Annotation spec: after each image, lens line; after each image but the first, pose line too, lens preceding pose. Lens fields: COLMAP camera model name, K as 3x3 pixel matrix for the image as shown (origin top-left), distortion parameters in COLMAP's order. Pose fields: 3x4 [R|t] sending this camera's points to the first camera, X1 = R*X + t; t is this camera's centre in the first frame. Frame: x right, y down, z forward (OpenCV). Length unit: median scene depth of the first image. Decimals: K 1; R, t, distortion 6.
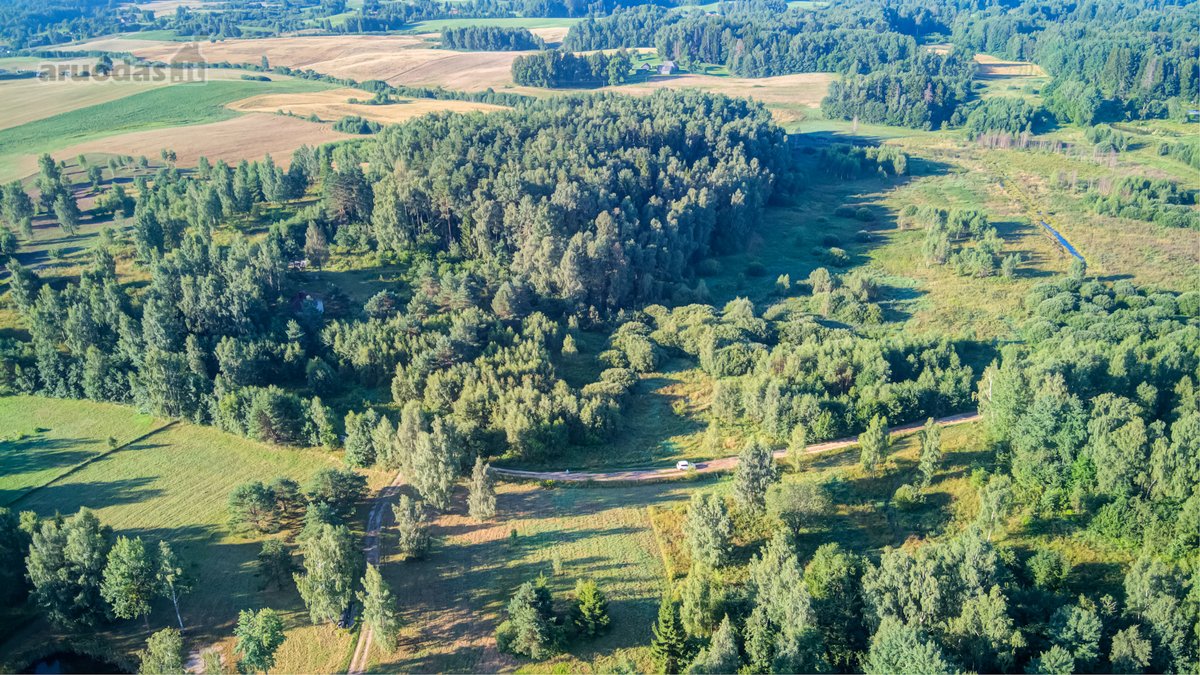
lens RADIAL K [[896.7, 0, 595.4], [0, 896.7, 336.7], [0, 0, 1]] dist [0.134545, -0.265373]
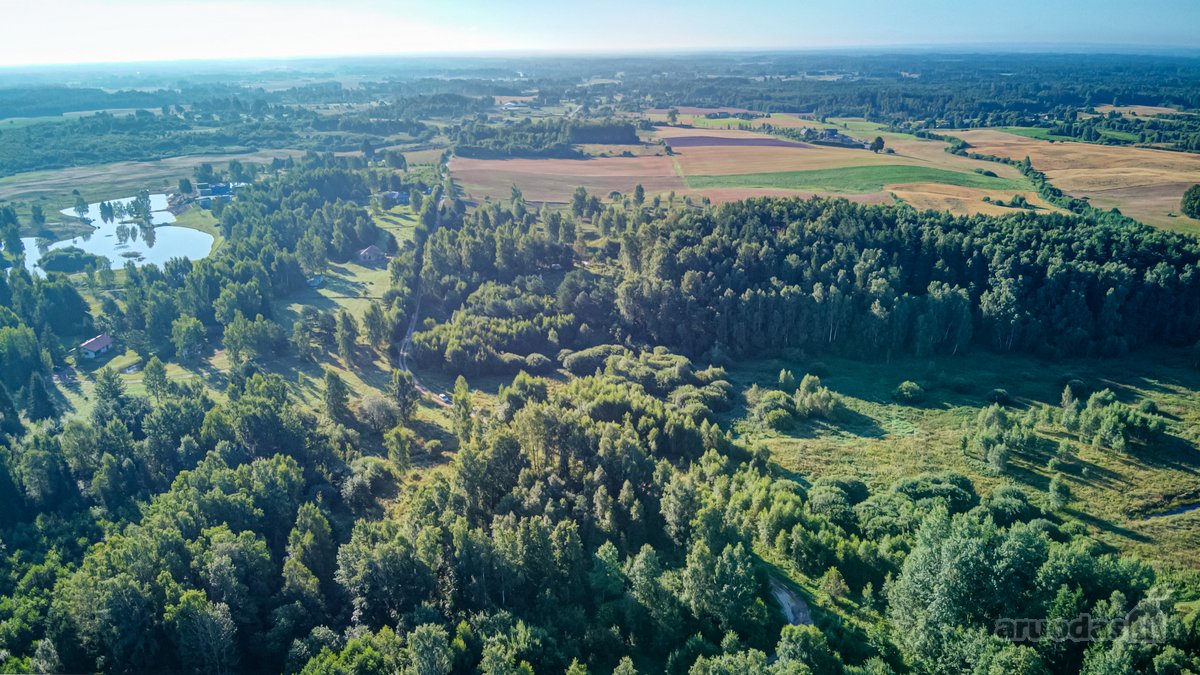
lens RADIAL K [[907.9, 0, 598.7], [0, 907.9, 338.2], [0, 0, 1]] dist [0.154602, -0.315927]
pose [[0.464233, 0.283465, -0.839127, 0.843670], [-0.367731, 0.923575, 0.108551, -0.118118], [0.805768, 0.258180, 0.532993, 0.225034]]
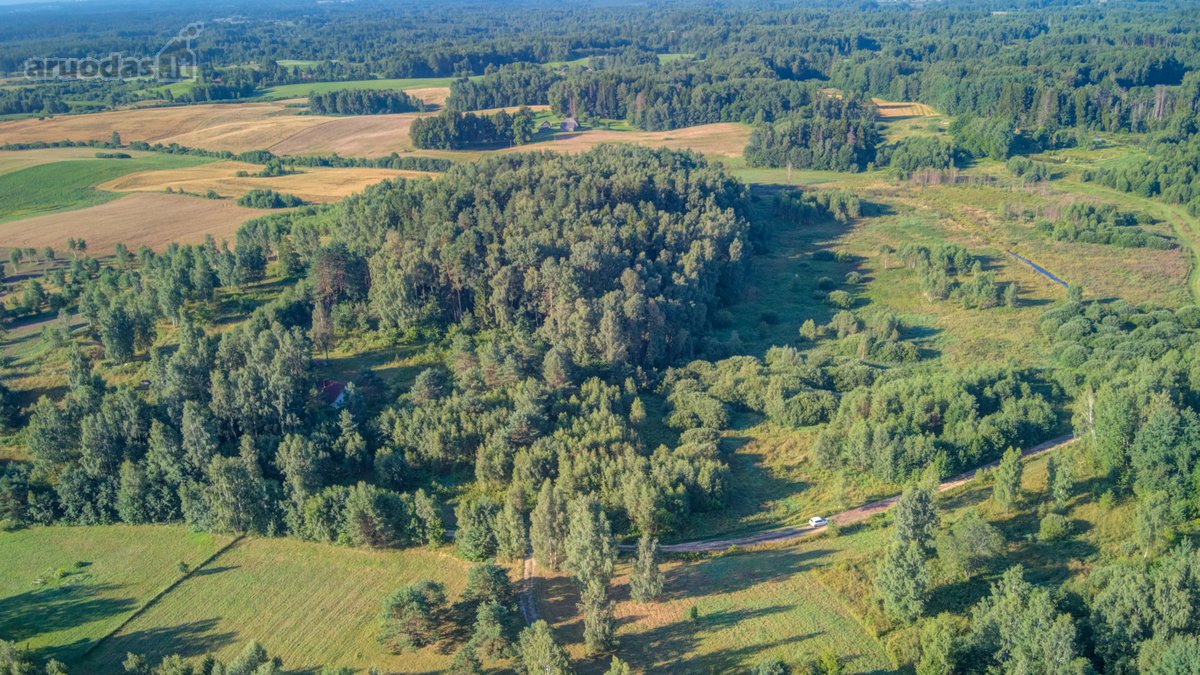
lens RADIAL K [[946.0, 0, 592.4], [0, 946.0, 342.4], [0, 0, 1]] dist [0.167678, -0.340687]
pose [[0.983569, -0.081479, 0.161100, -0.167026], [0.091893, 0.994063, -0.058269, -0.004980], [-0.155395, 0.072115, 0.985217, 0.009979]]
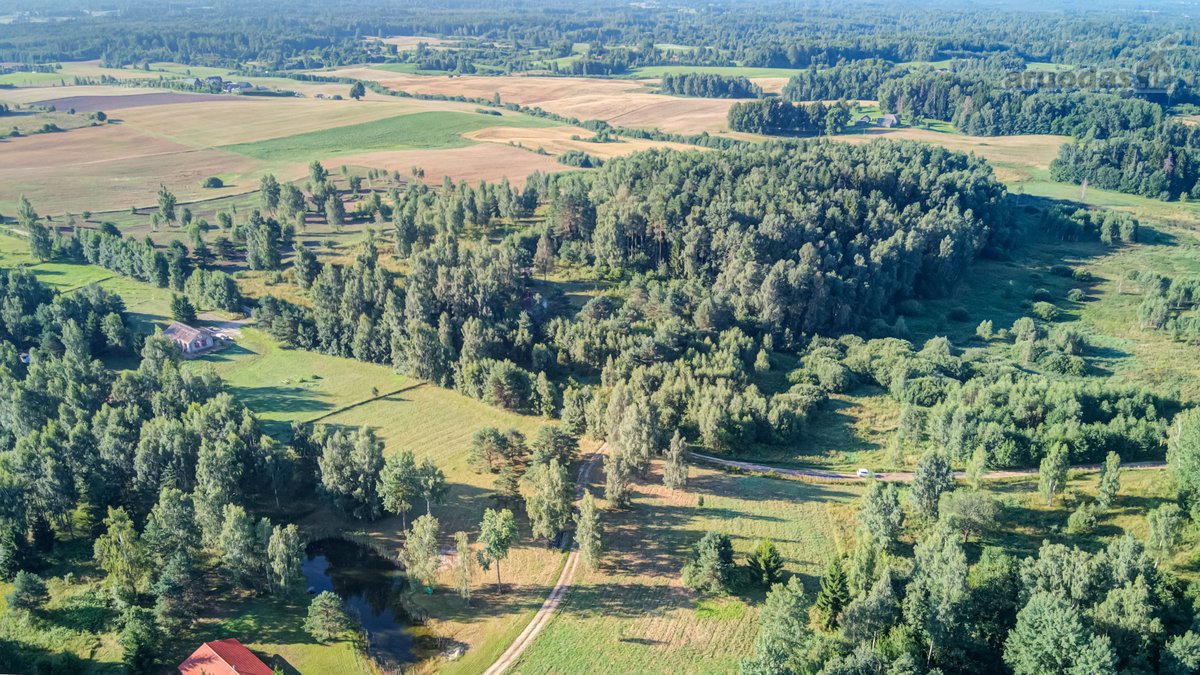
lens RADIAL K [[937.6, 0, 596.6], [0, 937.6, 336.1], [0, 0, 1]] dist [0.120387, -0.240478]
pose [[0.975021, 0.100504, -0.198071, -0.002550], [-0.112412, 0.992413, -0.049795, 0.043251], [0.191564, 0.070817, 0.978922, -0.103126]]
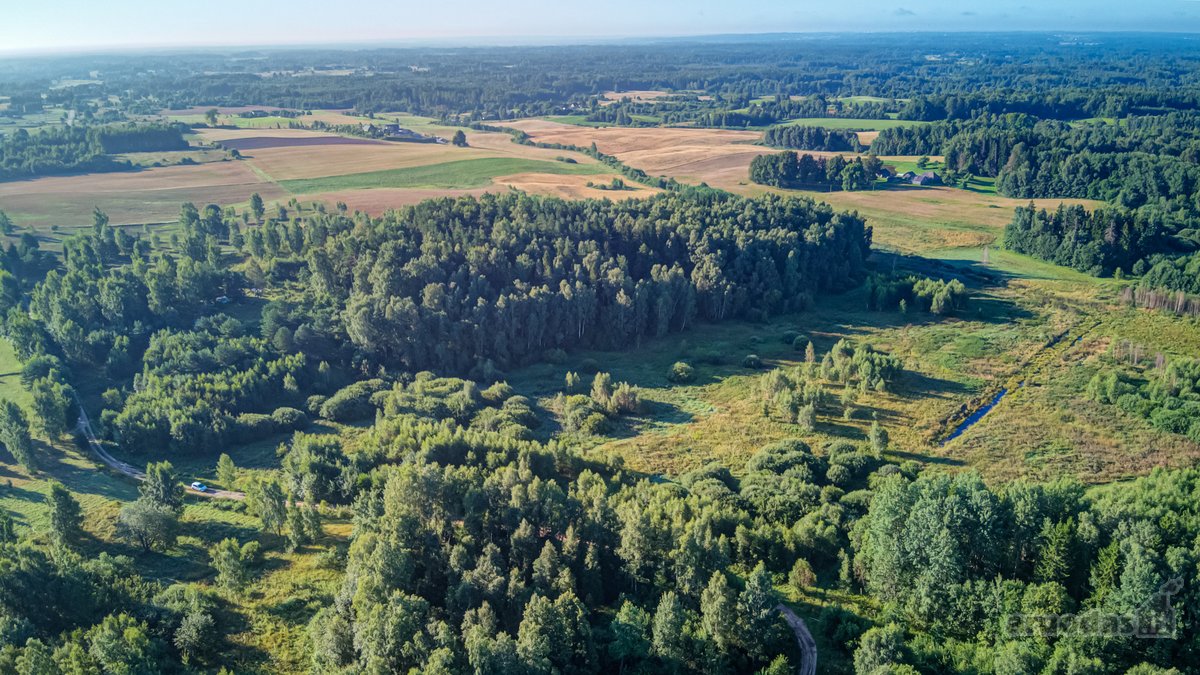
lens RADIAL K [[918.9, 0, 598.6], [0, 918.9, 340.7], [0, 0, 1]] dist [0.145738, -0.291554]
pose [[0.842265, 0.175398, -0.509730, 0.645215], [-0.224436, 0.973833, -0.035756, -0.063524], [0.490120, 0.144518, 0.859591, 0.117121]]
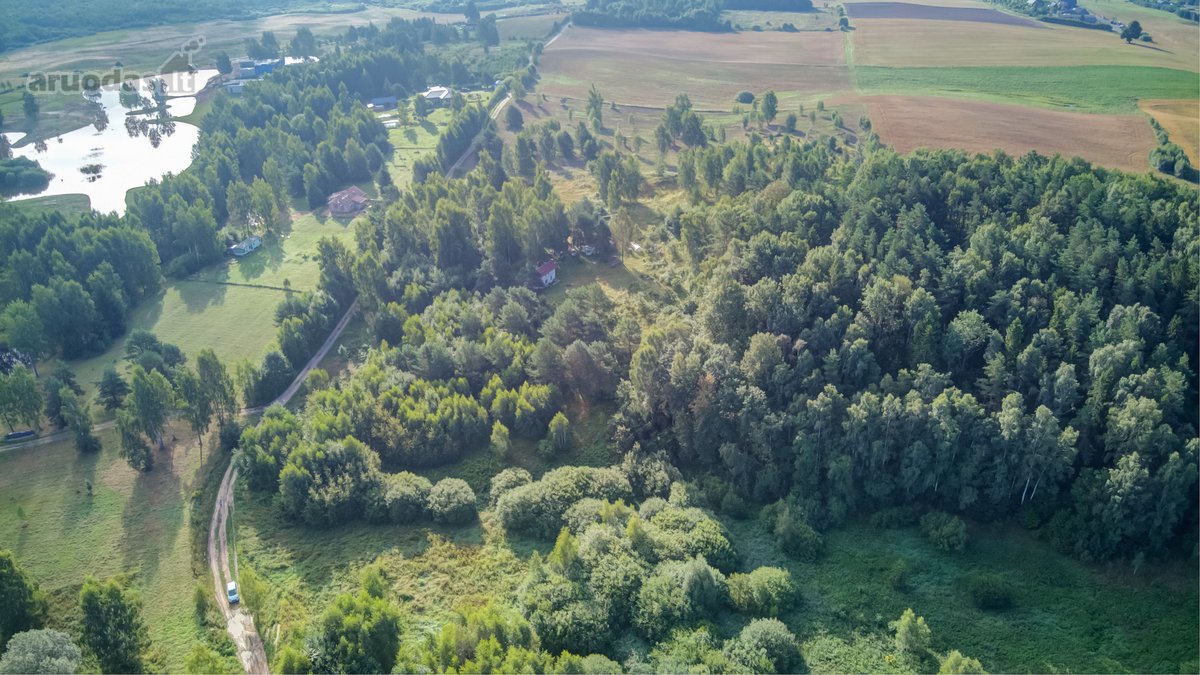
lens RADIAL K [[902.6, 0, 599.4], [0, 902.6, 336.1], [0, 0, 1]] dist [0.107449, -0.209698]
pose [[0.274712, 0.443851, -0.852953, 0.449123], [-0.397582, 0.860131, 0.319536, -0.249603], [0.875478, 0.251339, 0.412756, 0.523634]]
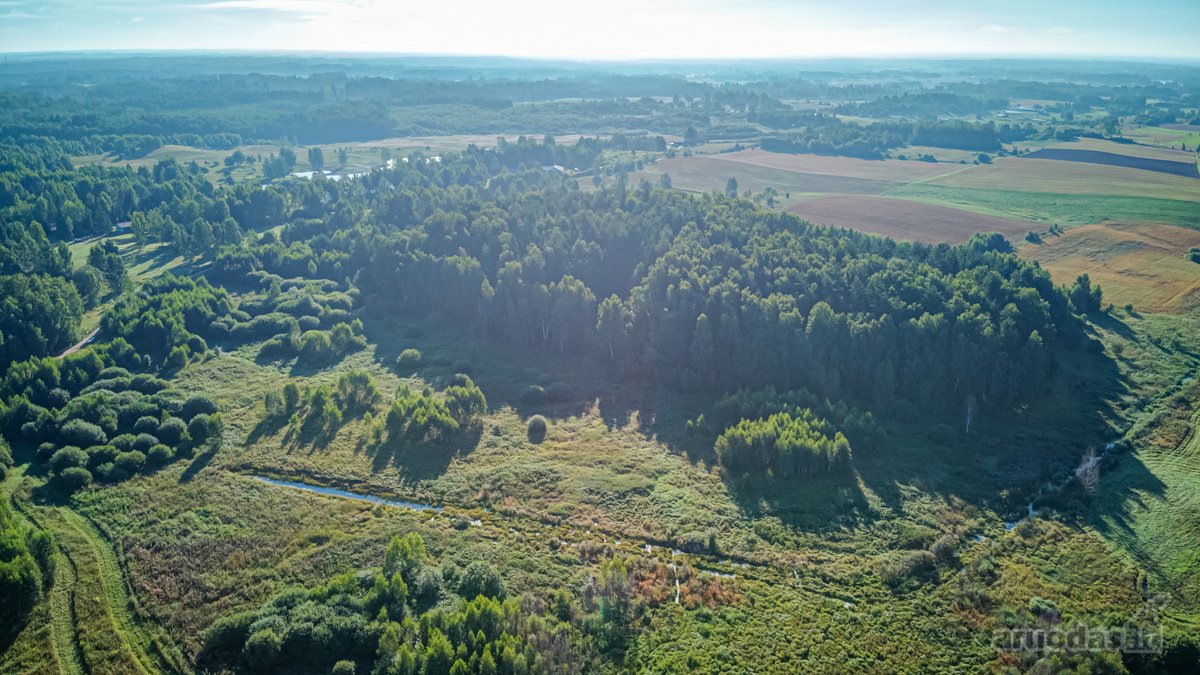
lens RADIAL K [[918.9, 0, 598.6], [0, 918.9, 340.7], [0, 0, 1]] dist [0.145738, -0.291554]
pose [[-0.210517, 0.311159, -0.926748, 1.072812], [-0.406323, 0.834378, 0.372445, -0.527297], [0.889148, 0.454965, -0.049220, 1.171595]]
